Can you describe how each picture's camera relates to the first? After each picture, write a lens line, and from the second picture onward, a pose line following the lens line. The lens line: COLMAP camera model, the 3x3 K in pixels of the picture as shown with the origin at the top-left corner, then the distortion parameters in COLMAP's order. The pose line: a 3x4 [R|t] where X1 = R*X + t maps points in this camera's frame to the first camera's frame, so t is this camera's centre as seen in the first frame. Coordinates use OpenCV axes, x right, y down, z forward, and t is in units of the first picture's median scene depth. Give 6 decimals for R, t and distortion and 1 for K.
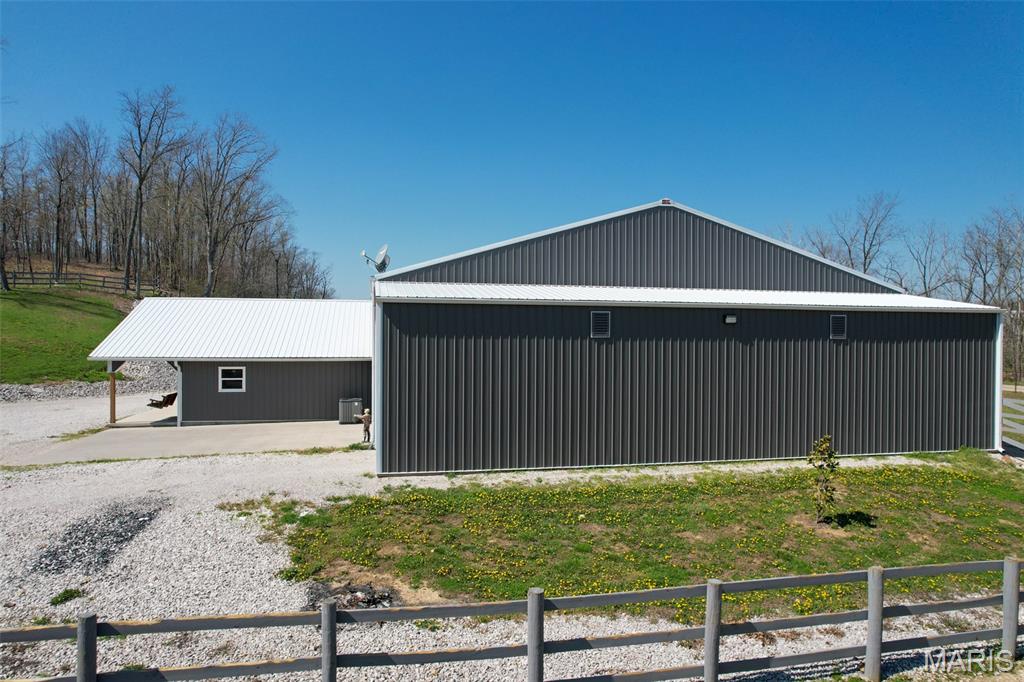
lens RADIAL K [[647.7, 0, 503.6], [0, 647.7, 339.3], [0, 0, 1]] dist [-0.070462, 0.062758]
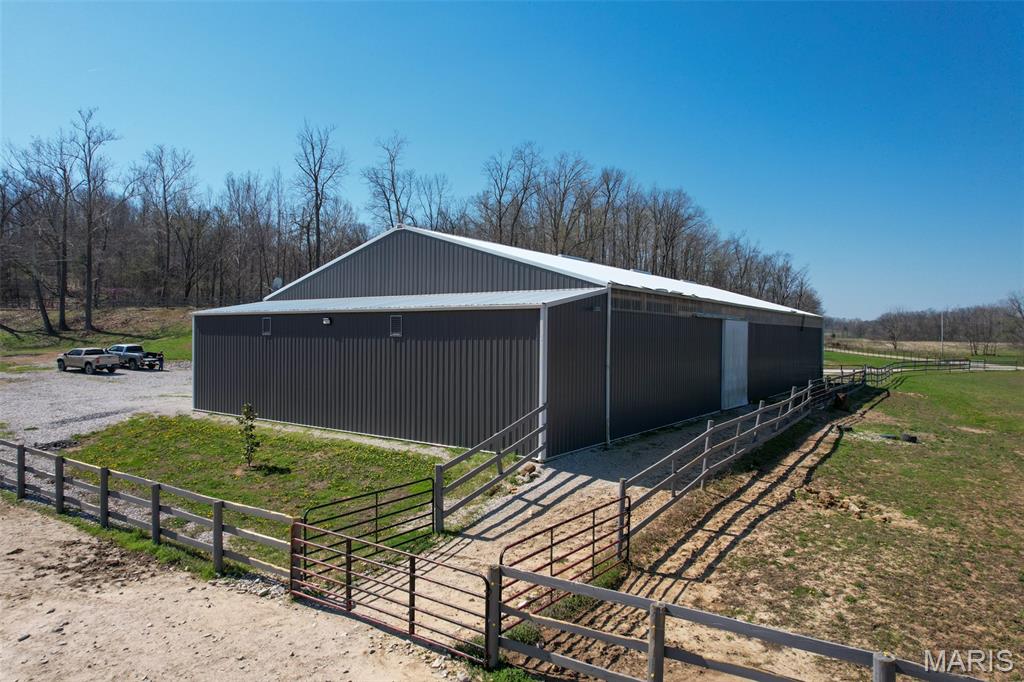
lens RADIAL K [[647.7, 0, 503.6], [0, 647.7, 339.3], [0, 0, 1]] dist [-0.070462, 0.062758]
pose [[0.690455, 0.003985, -0.723365, 1.416274], [-0.009385, 0.999950, -0.003450, 0.006242], [0.723315, 0.009171, 0.690458, 0.319367]]
